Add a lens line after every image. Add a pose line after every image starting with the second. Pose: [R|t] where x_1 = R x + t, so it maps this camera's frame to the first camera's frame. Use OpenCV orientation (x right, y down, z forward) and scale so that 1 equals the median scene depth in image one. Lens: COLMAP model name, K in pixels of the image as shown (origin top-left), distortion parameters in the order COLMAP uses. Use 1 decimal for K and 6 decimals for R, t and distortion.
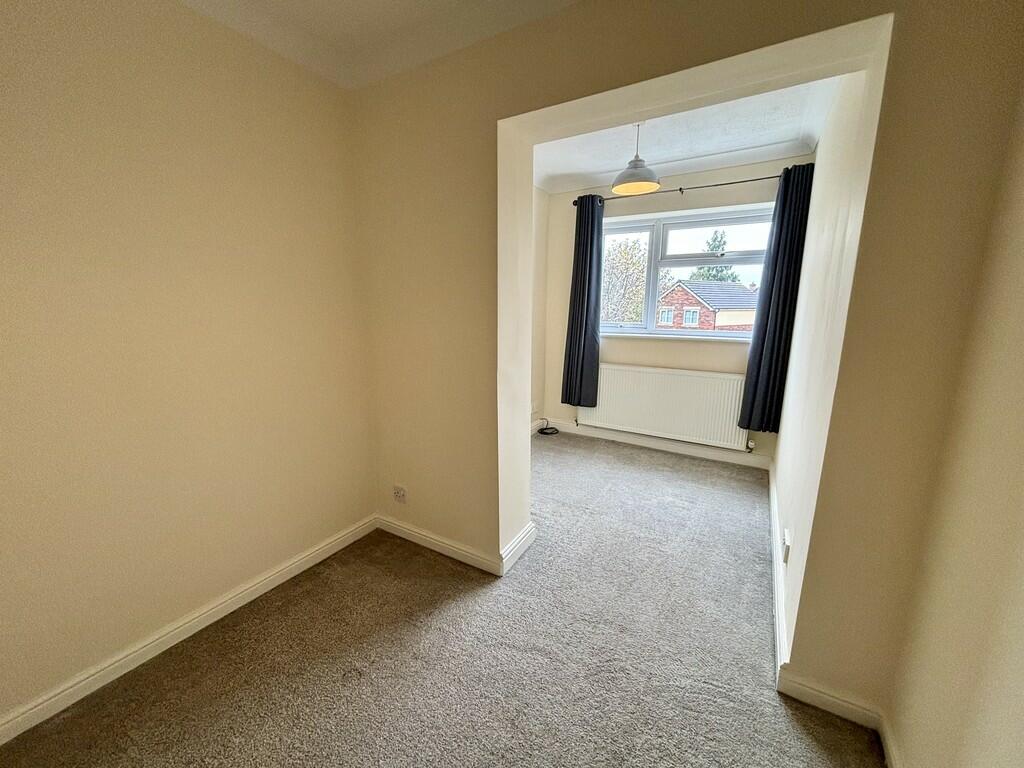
lens RADIAL K [[411.6, 0, 508.6], [0, 411.6, 389.2], [0, 0, 1]] dist [0.002696, -0.000785]
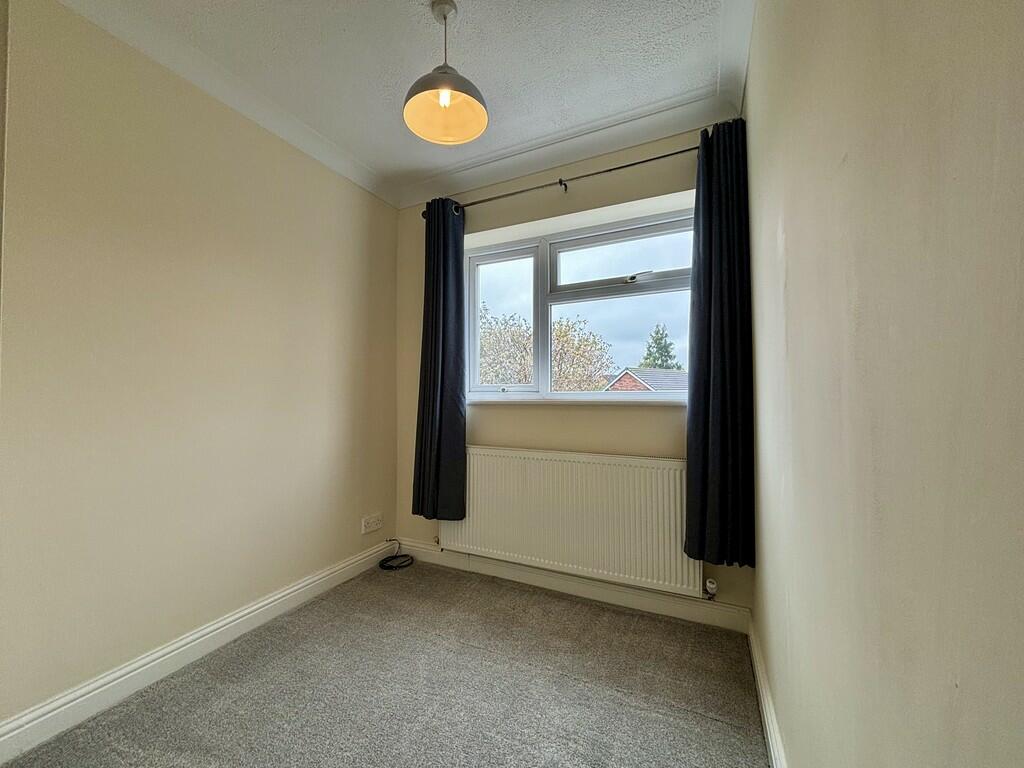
lens RADIAL K [[411.6, 0, 516.1], [0, 411.6, 391.4], [0, 0, 1]] dist [0.002696, -0.000785]
pose [[0.994272, -0.008879, 0.106514, 0.247585], [0.031485, 0.976656, -0.212490, -0.011574], [-0.102141, 0.214626, 0.971341, 0.393816]]
